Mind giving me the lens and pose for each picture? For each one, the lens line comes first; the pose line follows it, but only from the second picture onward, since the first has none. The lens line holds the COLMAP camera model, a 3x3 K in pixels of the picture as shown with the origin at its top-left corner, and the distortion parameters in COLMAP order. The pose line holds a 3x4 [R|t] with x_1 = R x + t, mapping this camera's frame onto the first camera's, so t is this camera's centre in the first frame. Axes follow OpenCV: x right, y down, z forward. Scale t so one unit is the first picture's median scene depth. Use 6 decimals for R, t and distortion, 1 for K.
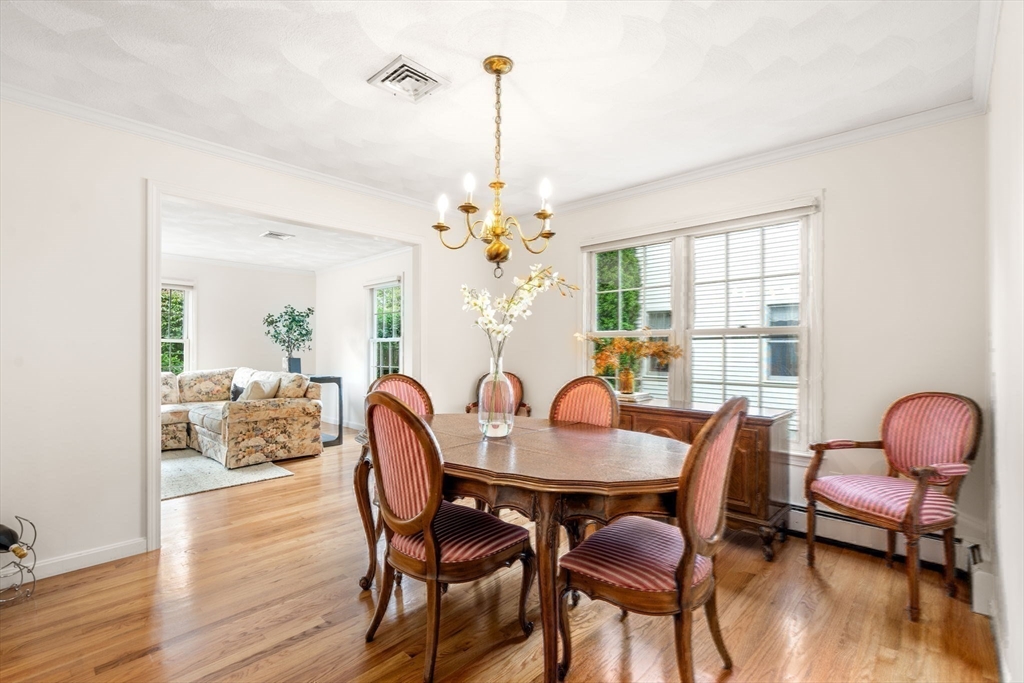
lens RADIAL K [[469.7, 0, 511.4], [0, 469.7, 345.7], [0, 0, 1]] dist [0.003365, 0.000343]
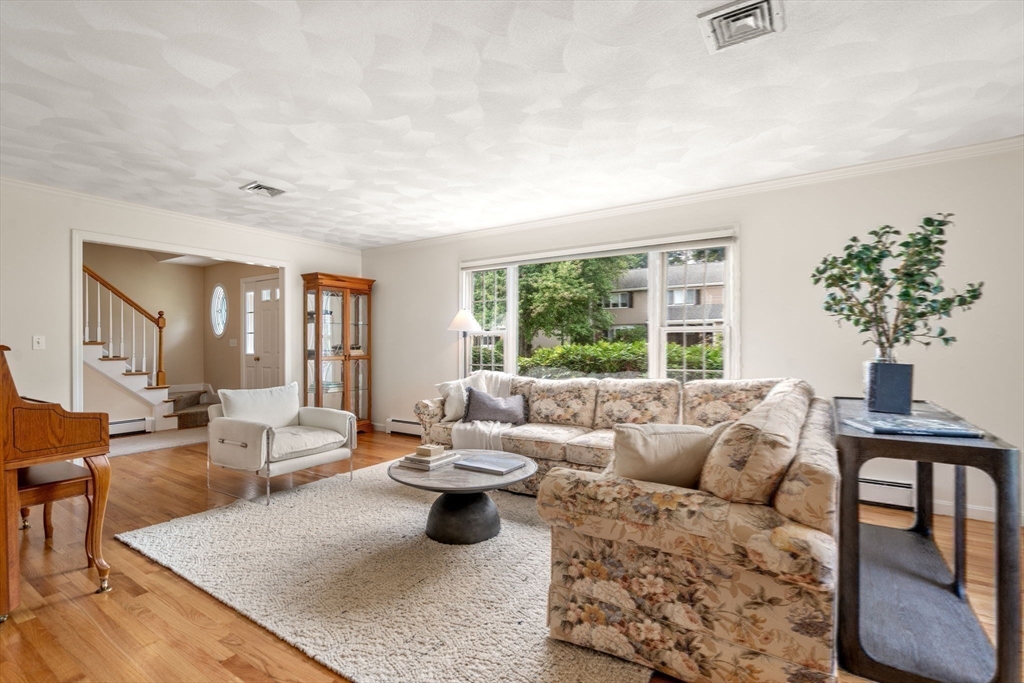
lens RADIAL K [[469.7, 0, 512.4], [0, 469.7, 342.6], [0, 0, 1]] dist [0.003365, 0.000343]
pose [[0.157222, -0.003275, -0.987558, -0.187492], [0.009968, 0.999949, -0.001729, 0.009064], [0.987513, -0.009572, 0.157247, 0.836312]]
